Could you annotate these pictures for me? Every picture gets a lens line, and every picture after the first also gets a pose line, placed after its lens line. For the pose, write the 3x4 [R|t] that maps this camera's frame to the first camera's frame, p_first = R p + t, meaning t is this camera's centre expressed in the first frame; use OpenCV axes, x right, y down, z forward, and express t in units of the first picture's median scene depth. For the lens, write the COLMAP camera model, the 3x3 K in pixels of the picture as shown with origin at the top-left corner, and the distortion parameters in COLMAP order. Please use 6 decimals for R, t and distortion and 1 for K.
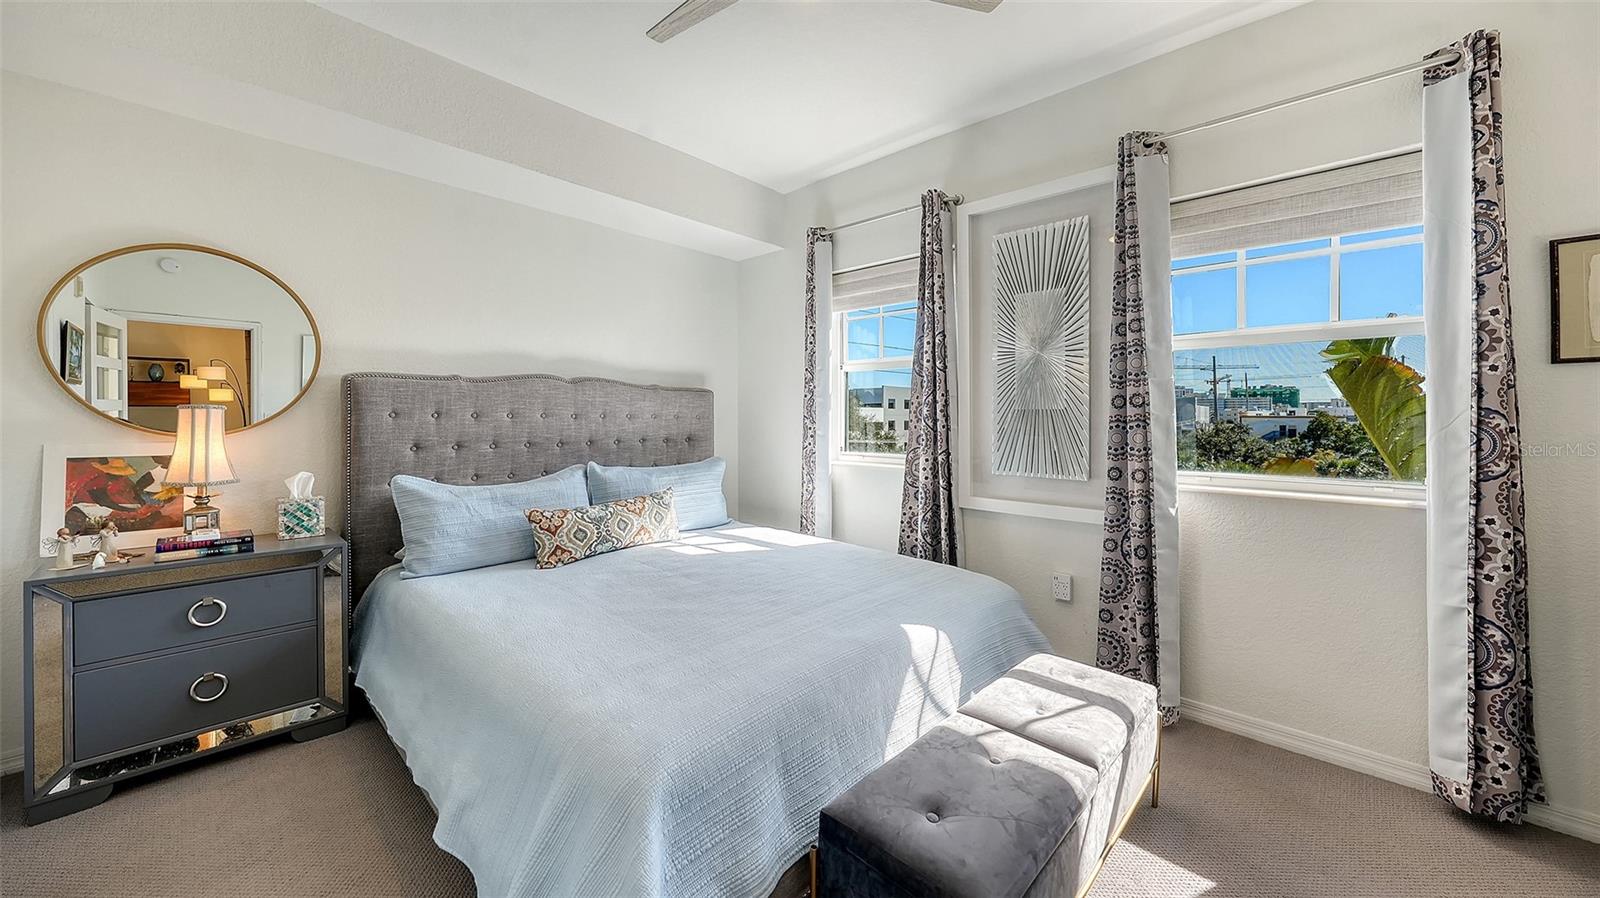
lens RADIAL K [[574.5, 0, 803.9], [0, 574.5, 426.8], [0, 0, 1]] dist [-0.001197, -0.000065]
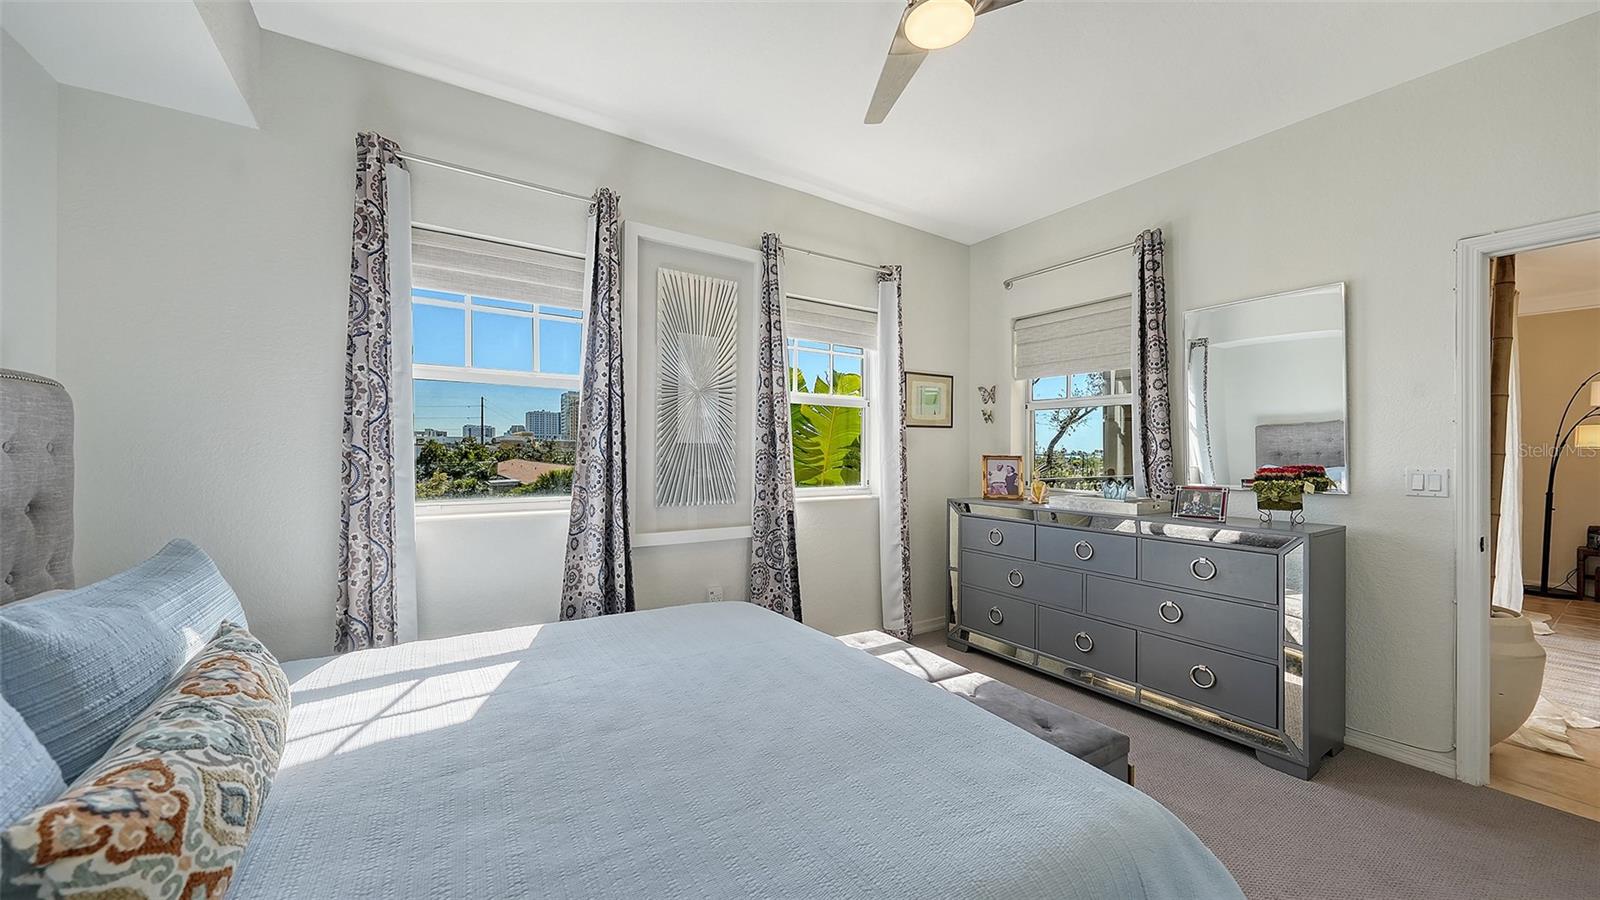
lens RADIAL K [[561.8, 0, 795.6], [0, 561.8, 455.4], [0, 0, 1]] dist [-0.000215, -0.000056]
pose [[0.247654, -0.012322, 0.968770, -0.540708], [0.009441, 0.999902, 0.010305, -0.015182], [-0.968802, 0.006594, 0.247746, 0.518773]]
